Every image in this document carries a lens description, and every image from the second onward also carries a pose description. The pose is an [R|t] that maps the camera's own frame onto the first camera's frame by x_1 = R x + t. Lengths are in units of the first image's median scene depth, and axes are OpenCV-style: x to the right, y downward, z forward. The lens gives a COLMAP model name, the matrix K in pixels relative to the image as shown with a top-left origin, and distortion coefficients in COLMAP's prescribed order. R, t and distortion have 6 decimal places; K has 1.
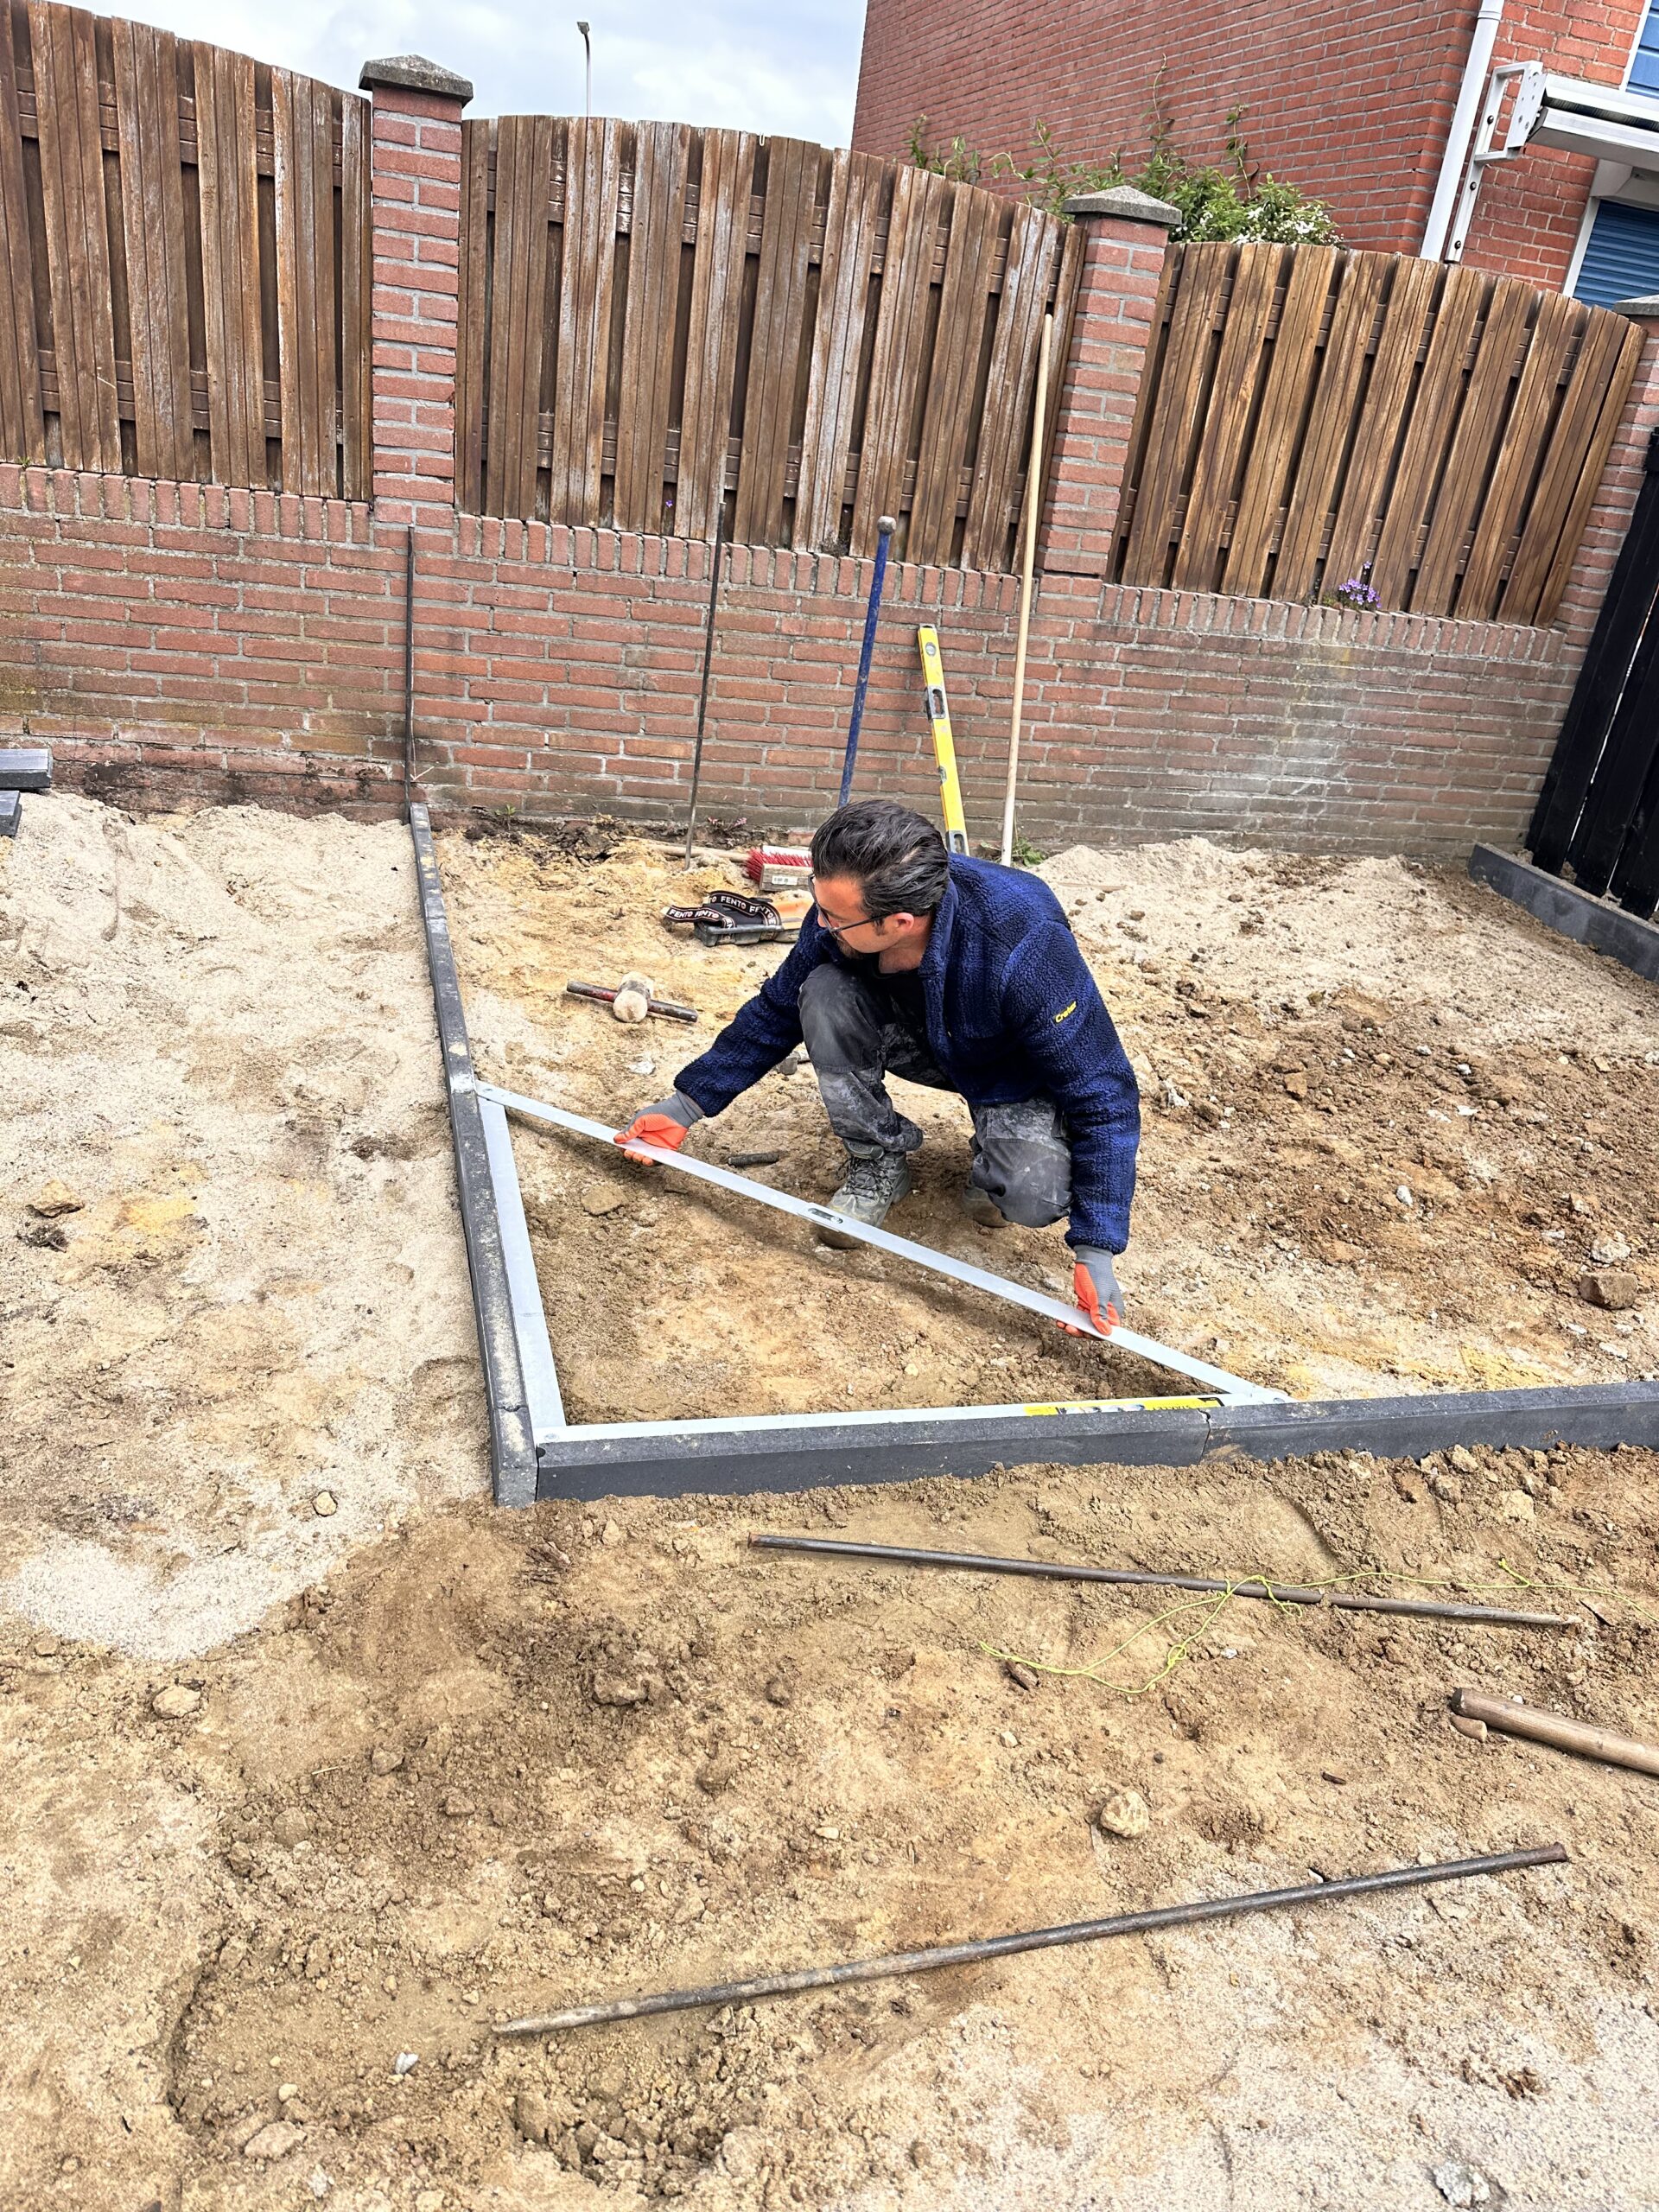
lens RADIAL K [[1561.6, 0, 839.0], [0, 1561.6, 1110.2], [0, 0, 1]] dist [0.029446, -0.028923]
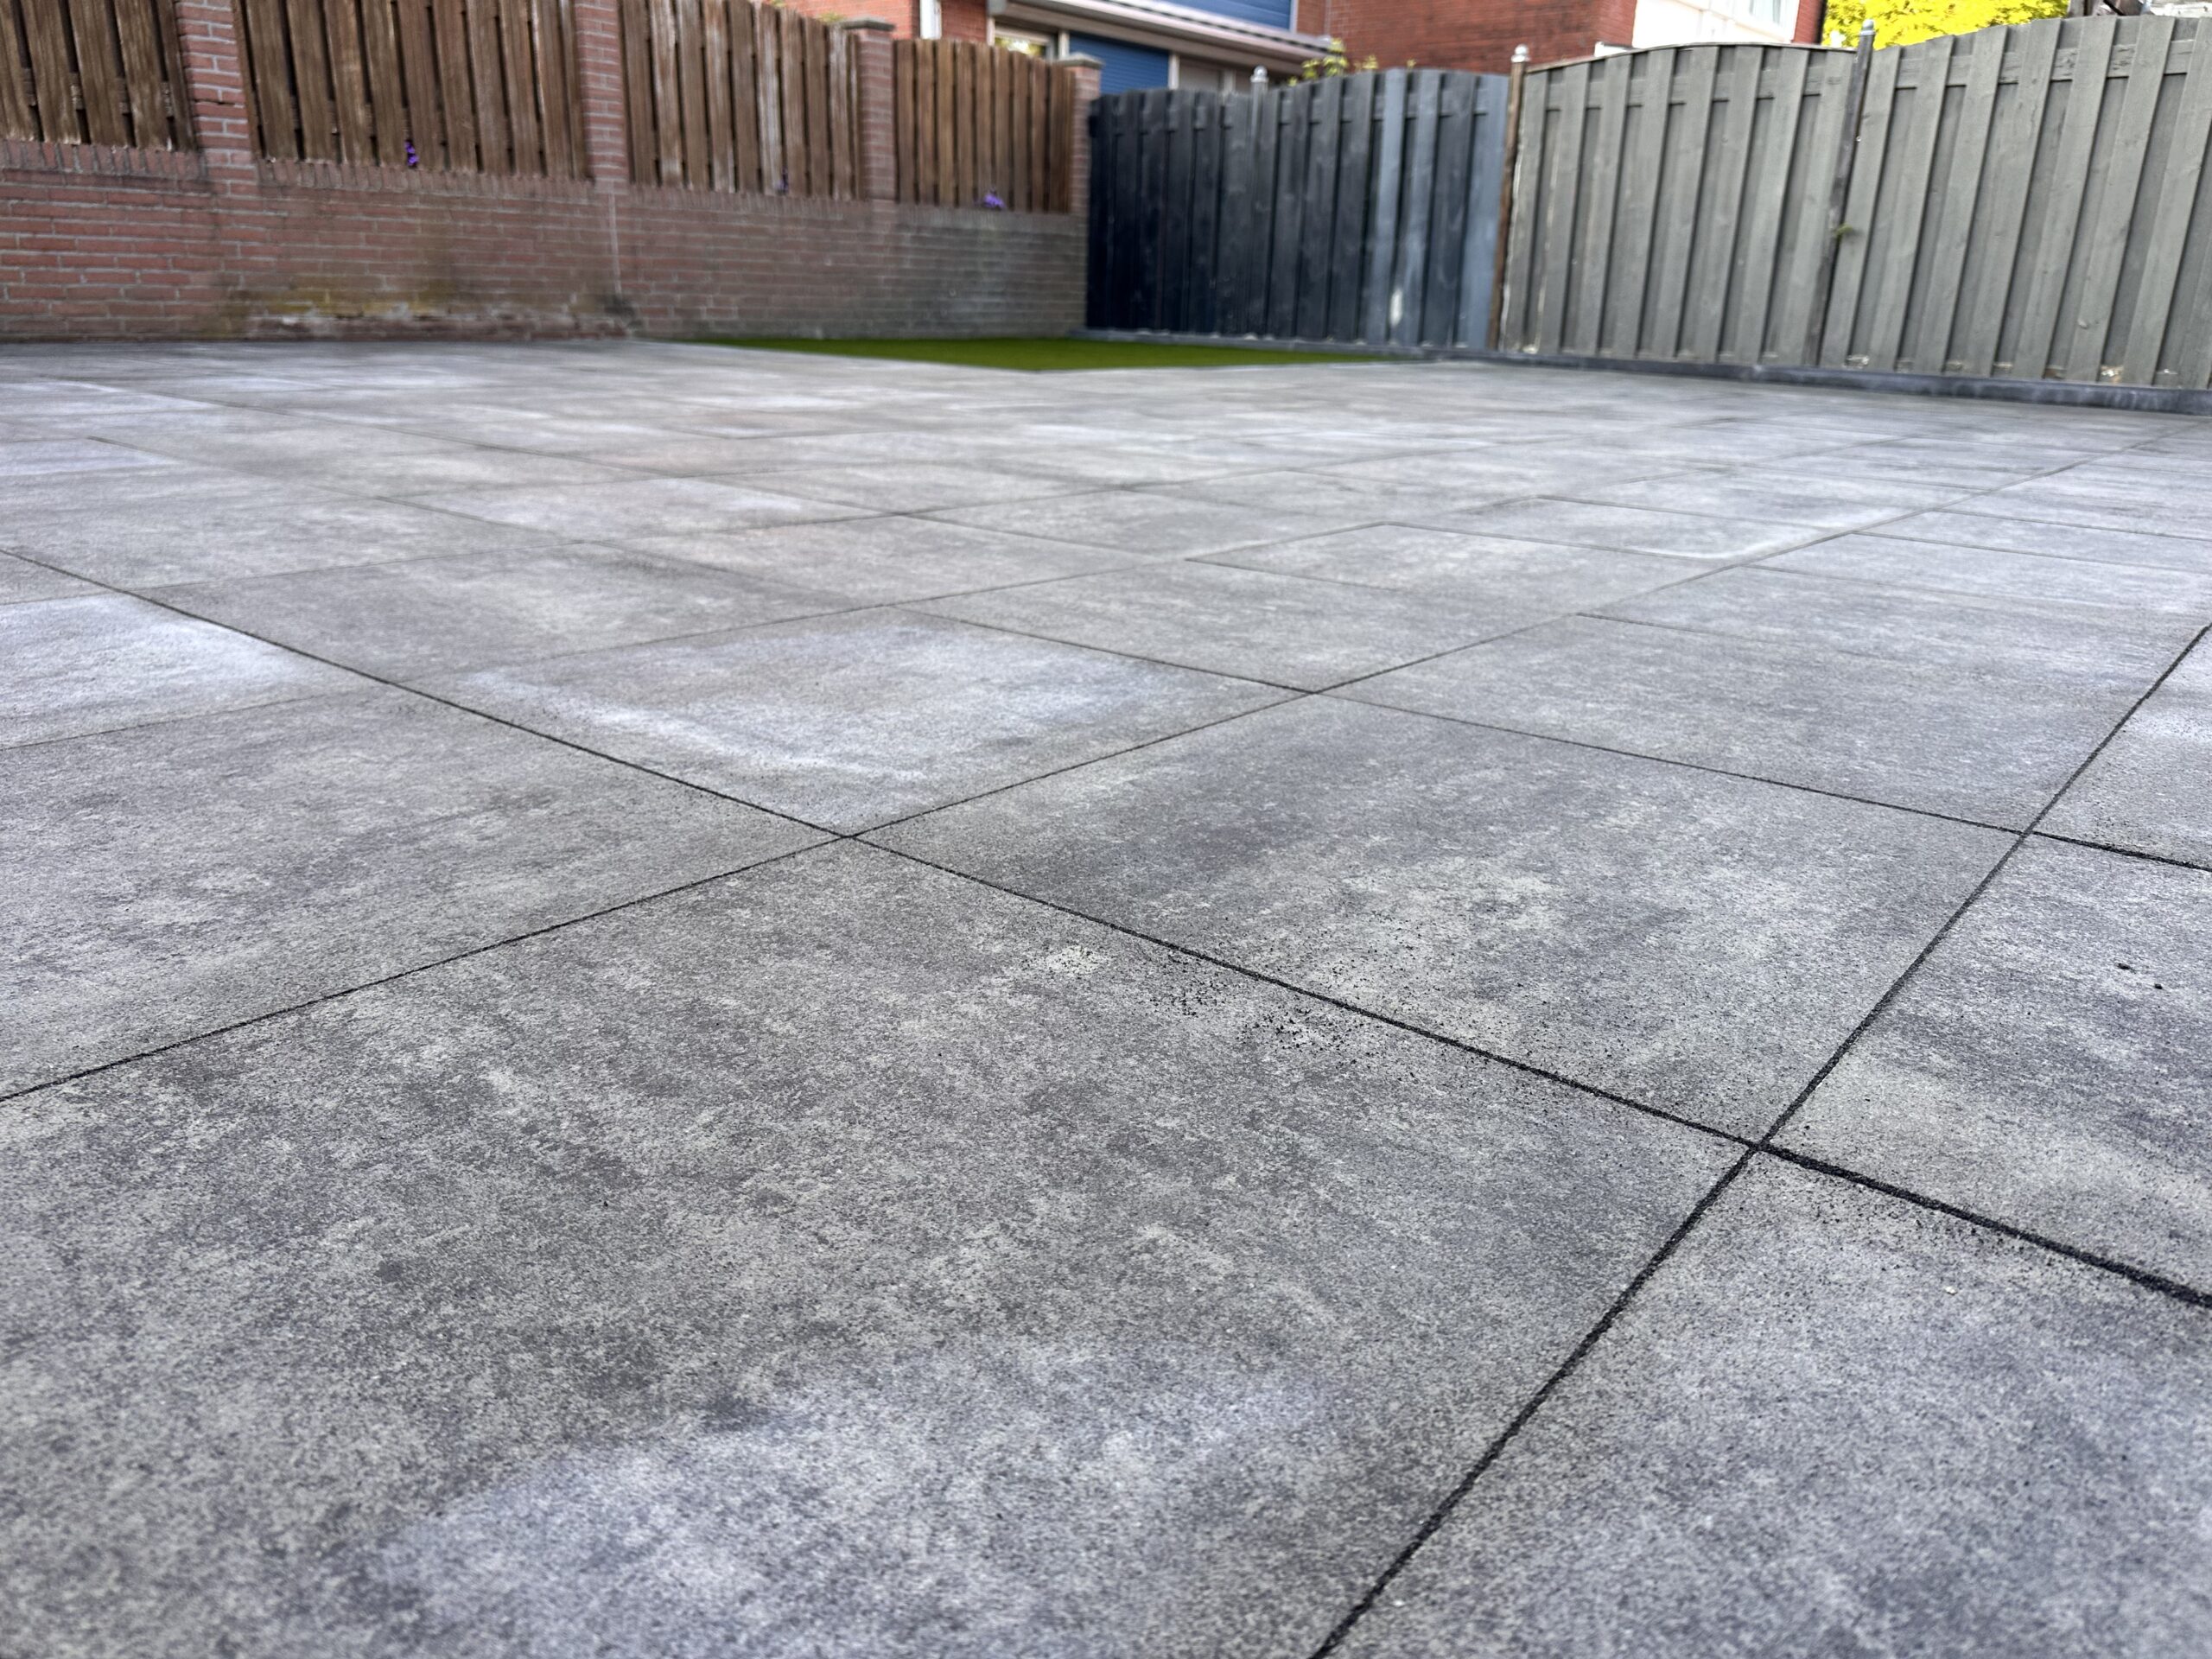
lens RADIAL K [[1573.2, 0, 1089.5], [0, 1573.2, 824.3], [0, 0, 1]] dist [0.002355, -0.009544]
pose [[0.825647, -0.283714, 0.487662, -0.953601], [0.313127, 0.949451, 0.022229, 0.522017], [-0.469318, 0.134346, 0.872750, -0.888586]]
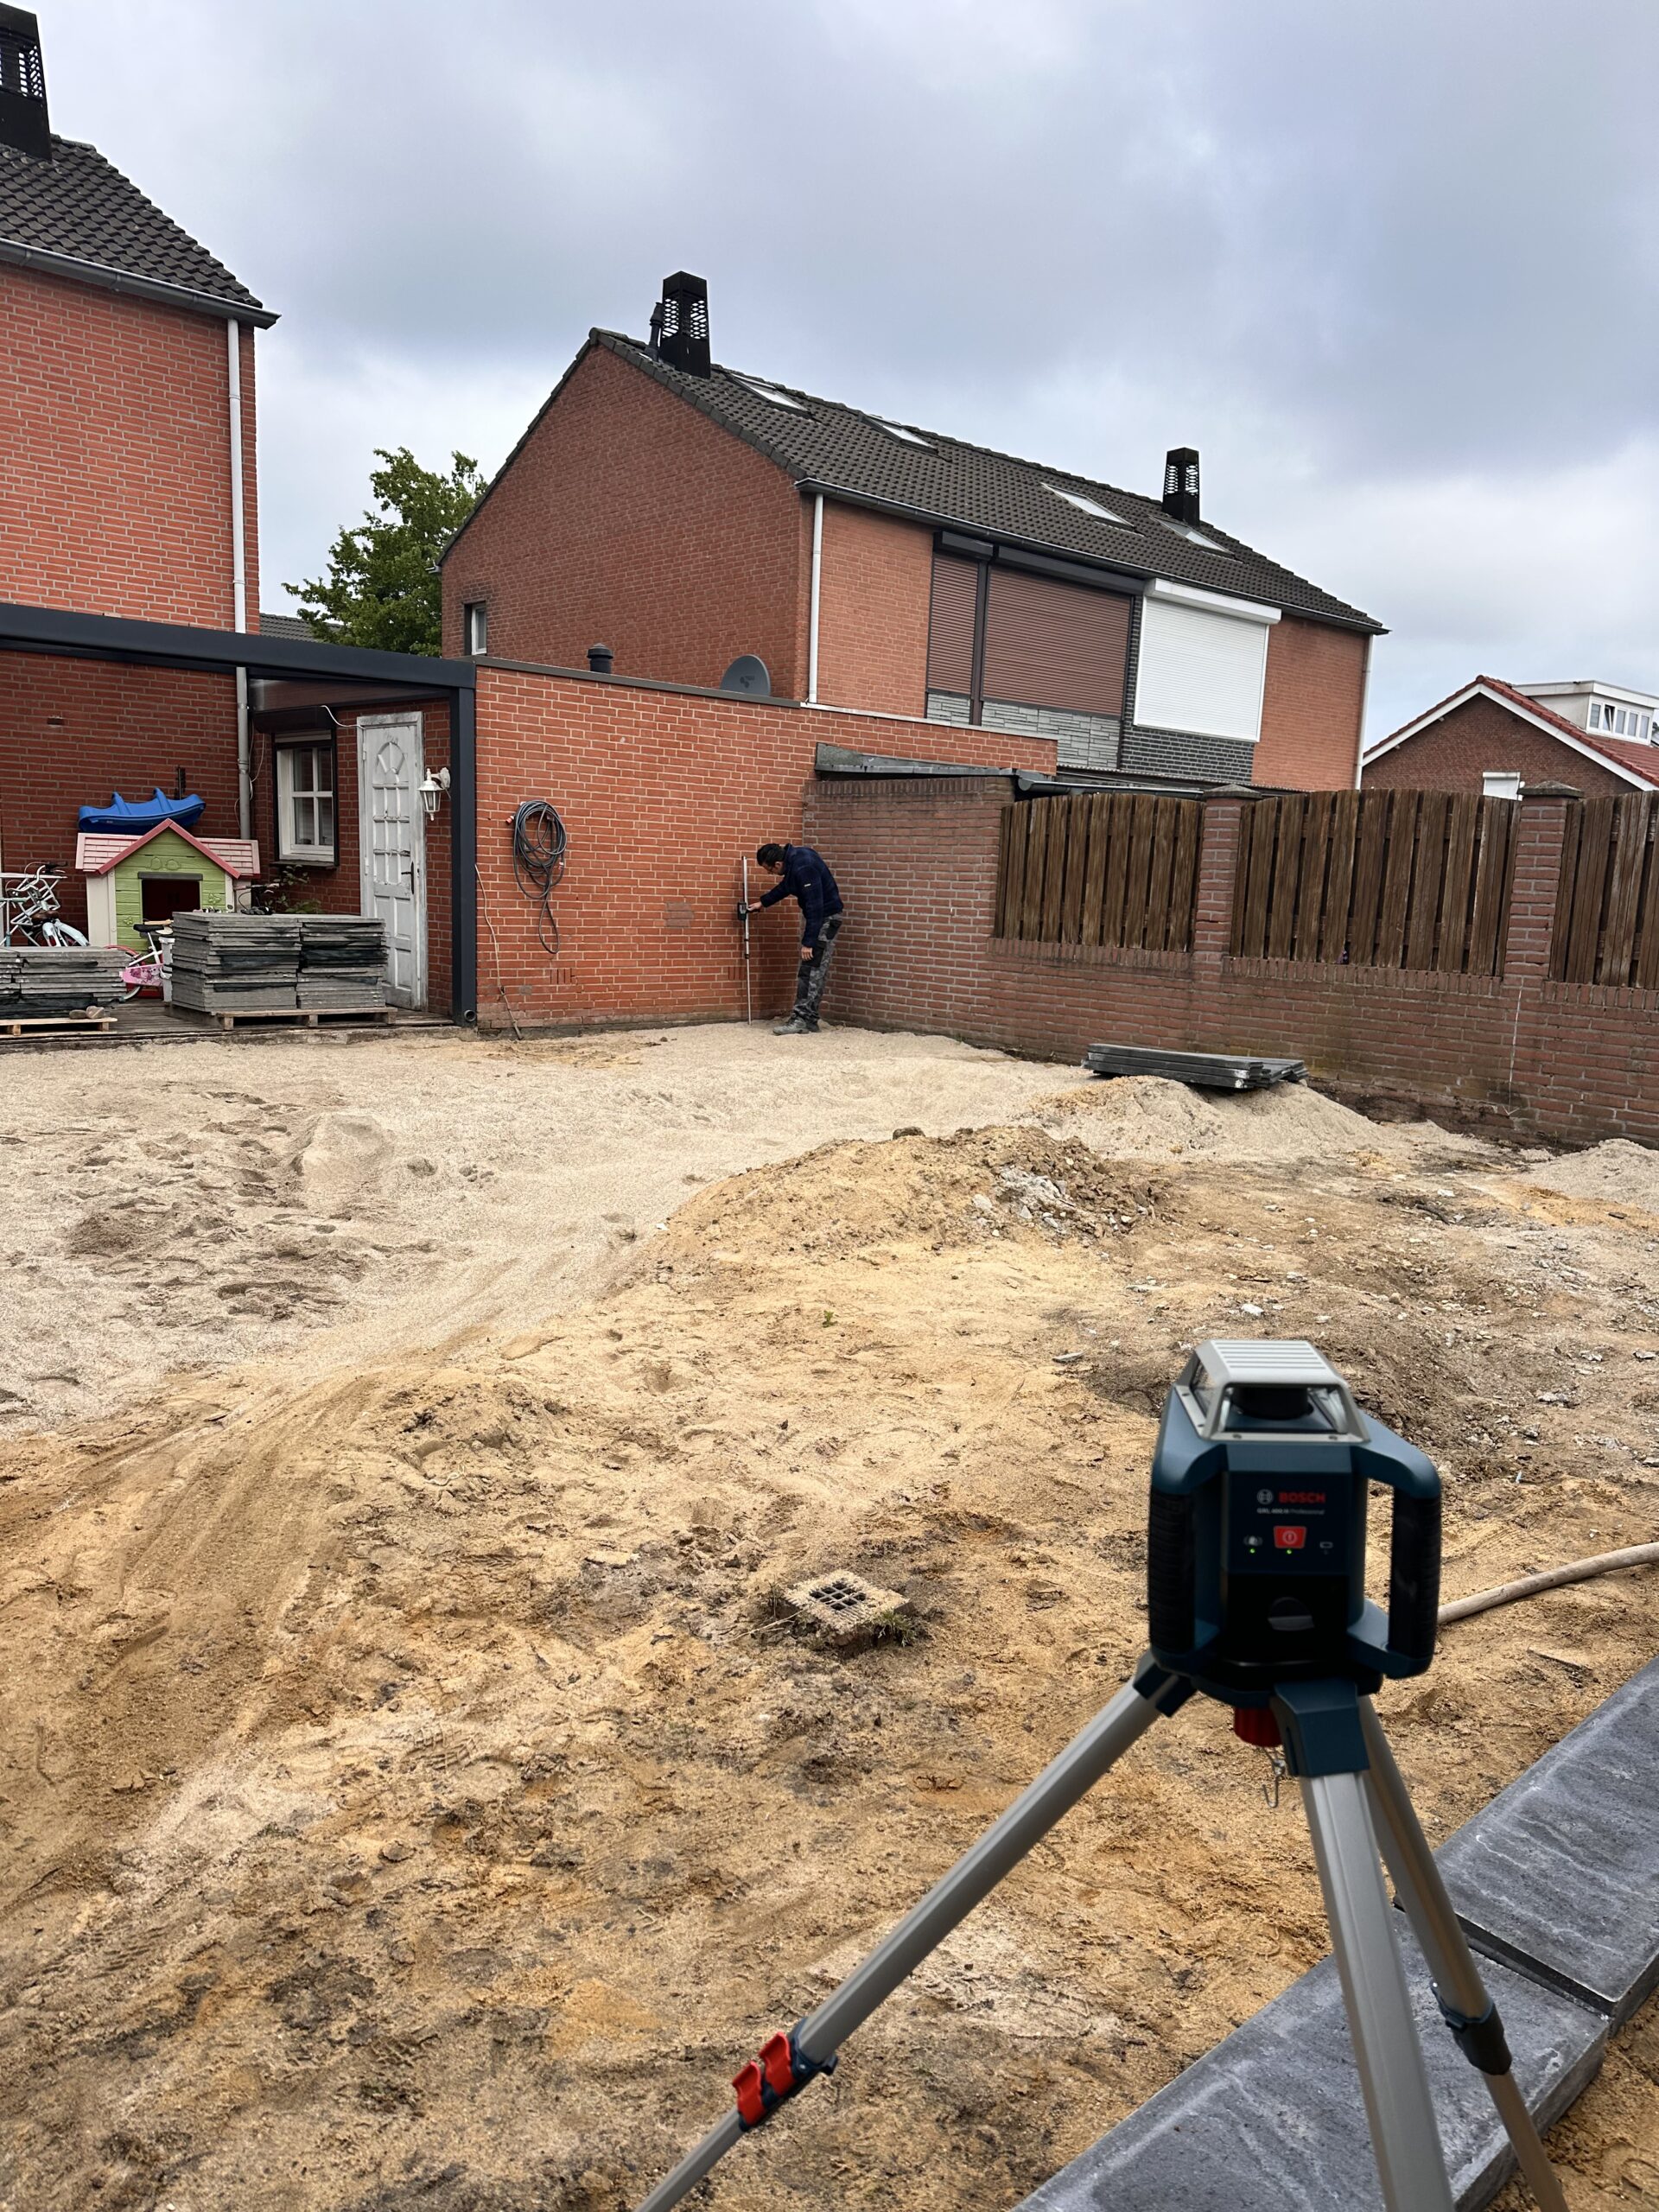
lens RADIAL K [[1524.7, 0, 814.9], [0, 1524.7, 1105.3], [0, 0, 1]] dist [0.164732, -0.311955]
pose [[0.442812, 0.026437, -0.896225, 1.084752], [-0.366998, 0.917341, -0.154269, 0.390271], [0.818065, 0.397225, 0.415912, -0.480048]]
